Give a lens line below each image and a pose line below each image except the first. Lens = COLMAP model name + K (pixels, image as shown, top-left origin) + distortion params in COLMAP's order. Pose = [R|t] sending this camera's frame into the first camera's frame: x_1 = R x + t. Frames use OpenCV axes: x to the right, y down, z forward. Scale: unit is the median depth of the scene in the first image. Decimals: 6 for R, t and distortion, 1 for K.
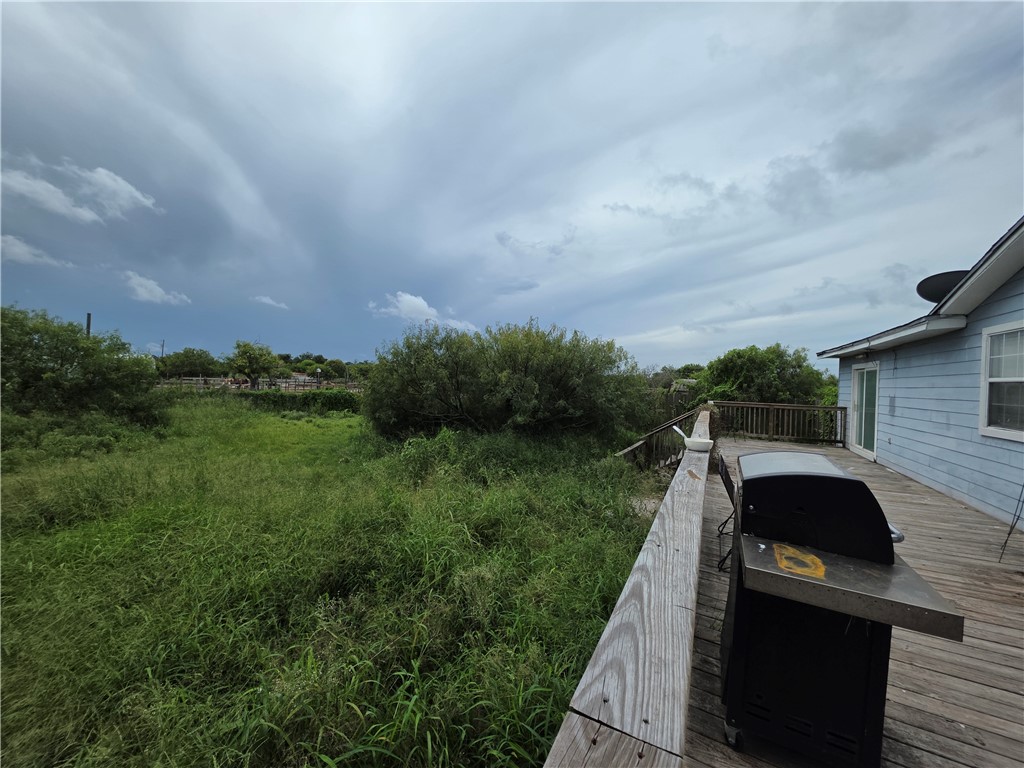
lens RADIAL K [[403.2, 0, 505.0], [0, 403.2, 382.3], [0, 0, 1]] dist [-0.000221, -0.000231]
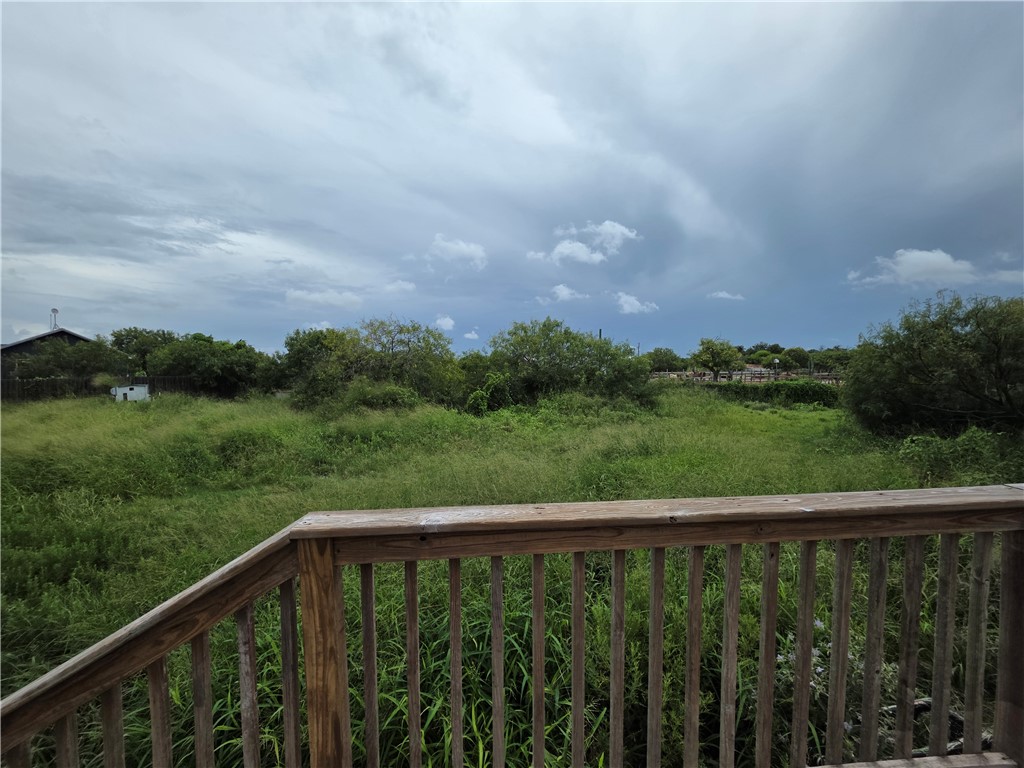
lens RADIAL K [[430.3, 0, 512.0], [0, 430.3, 384.0], [0, 0, 1]] dist [0.026349, -0.000622]
pose [[0.570950, -0.003687, -0.820977, 0.025895], [0.021017, 0.999728, 0.010127, 0.001690], [0.820716, -0.023036, 0.570872, -0.130880]]
